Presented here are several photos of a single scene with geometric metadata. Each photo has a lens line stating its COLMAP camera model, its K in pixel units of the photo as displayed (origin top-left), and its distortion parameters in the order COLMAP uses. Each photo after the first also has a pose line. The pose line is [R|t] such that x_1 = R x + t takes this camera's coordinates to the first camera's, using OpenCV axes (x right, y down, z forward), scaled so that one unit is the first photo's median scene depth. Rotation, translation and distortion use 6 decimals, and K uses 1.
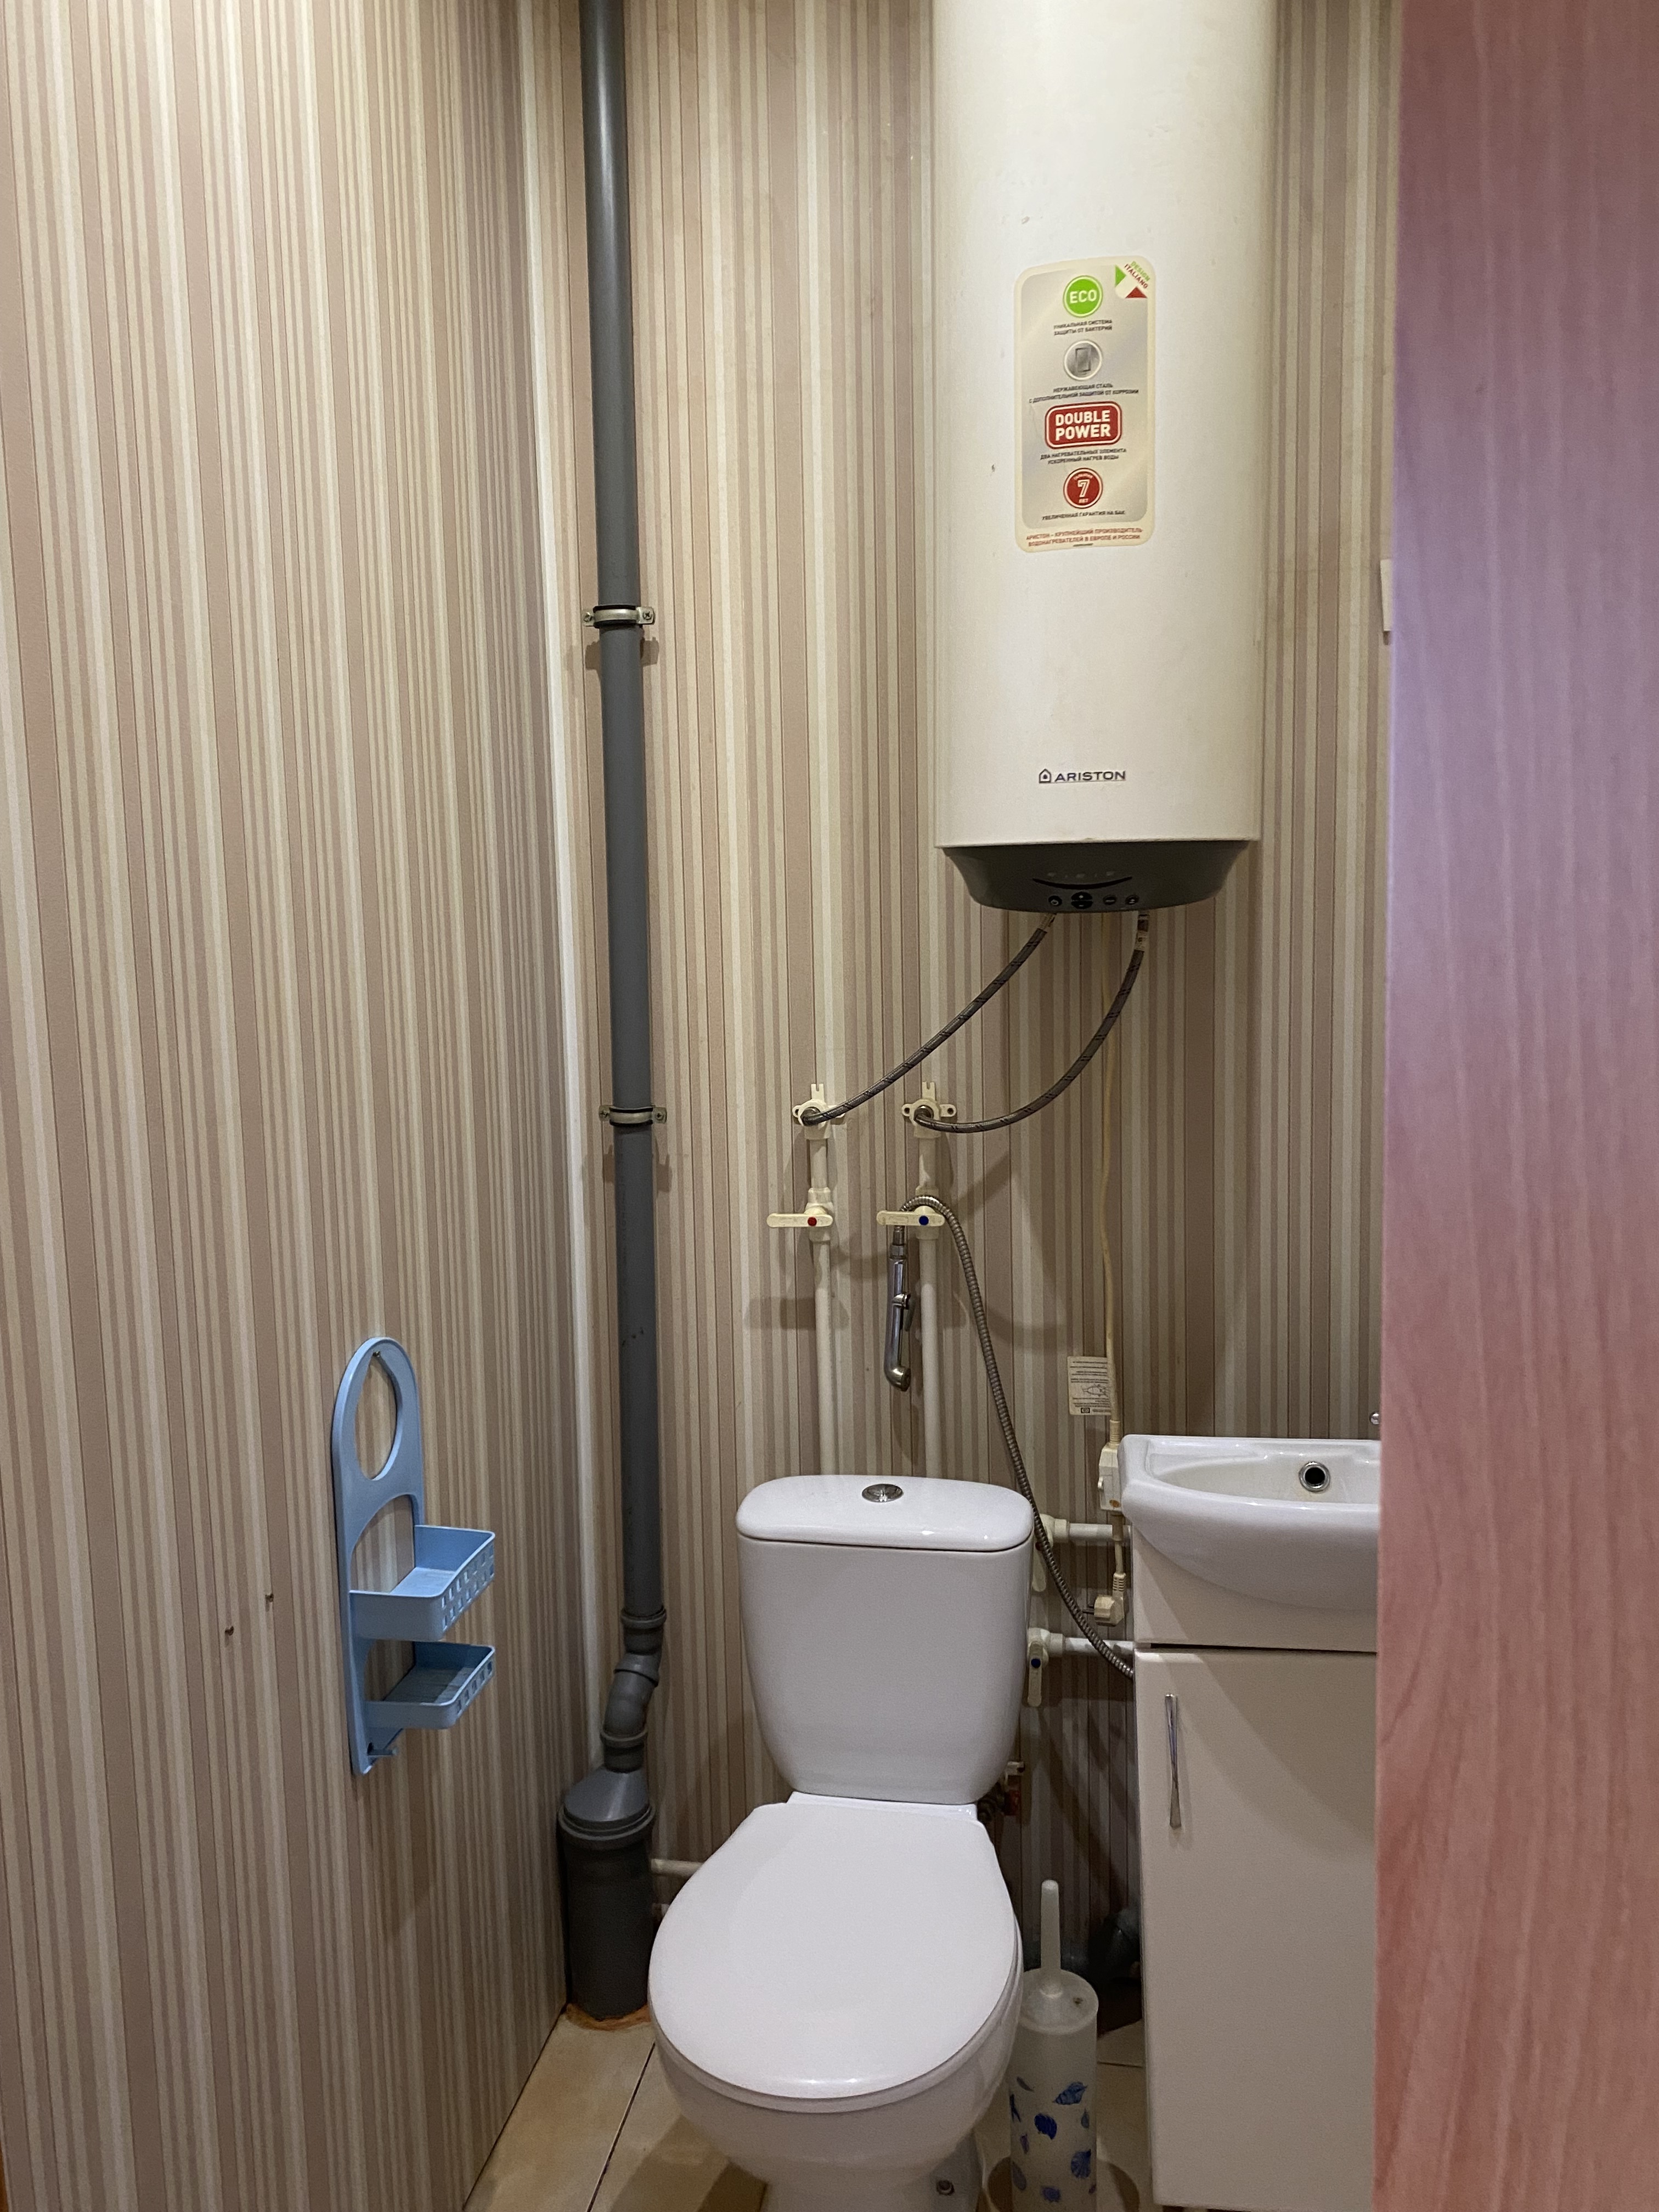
lens RADIAL K [[1675.8, 0, 810.5], [0, 1675.8, 1096.0], [0, 0, 1]] dist [-0.003318, -0.001903]
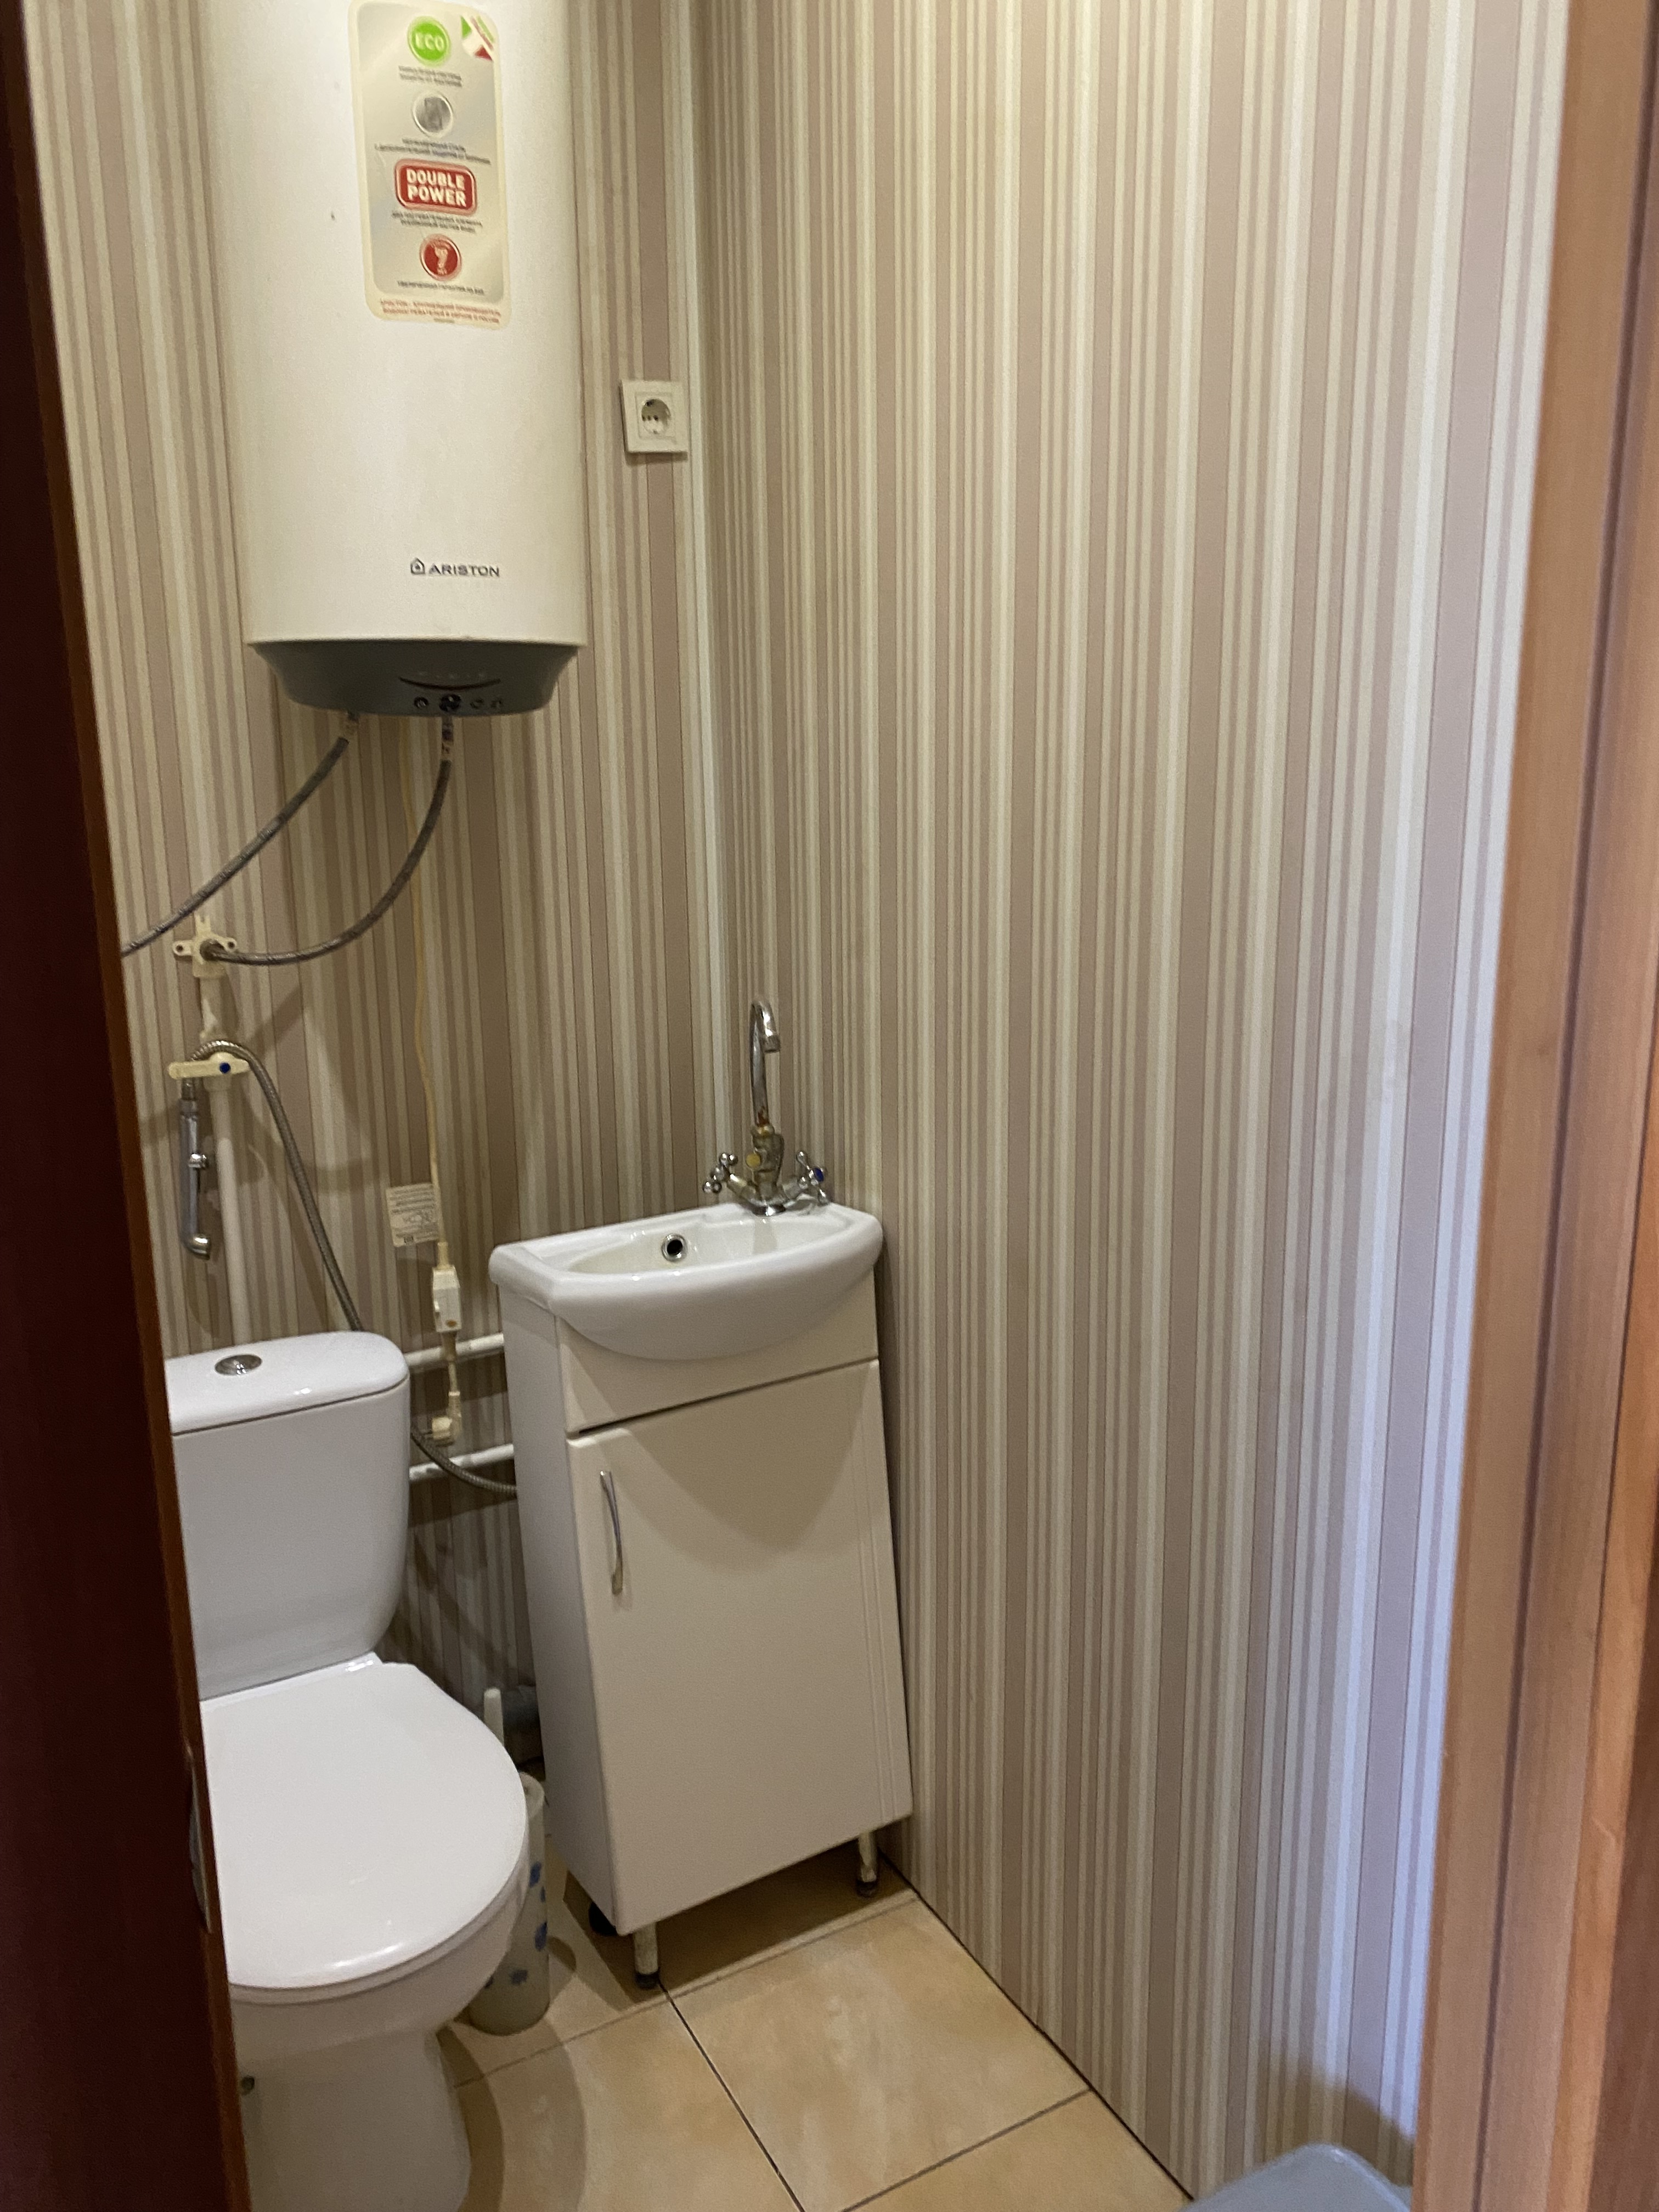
lens RADIAL K [[1675.8, 0, 810.5], [0, 1675.8, 1101.7], [0, 0, 1]] dist [-0.003318, -0.001903]
pose [[0.764947, -0.136197, 0.629529, -0.300364], [0.080892, 0.989963, 0.115883, 0.014457], [-0.638994, -0.037721, 0.768287, 0.109546]]
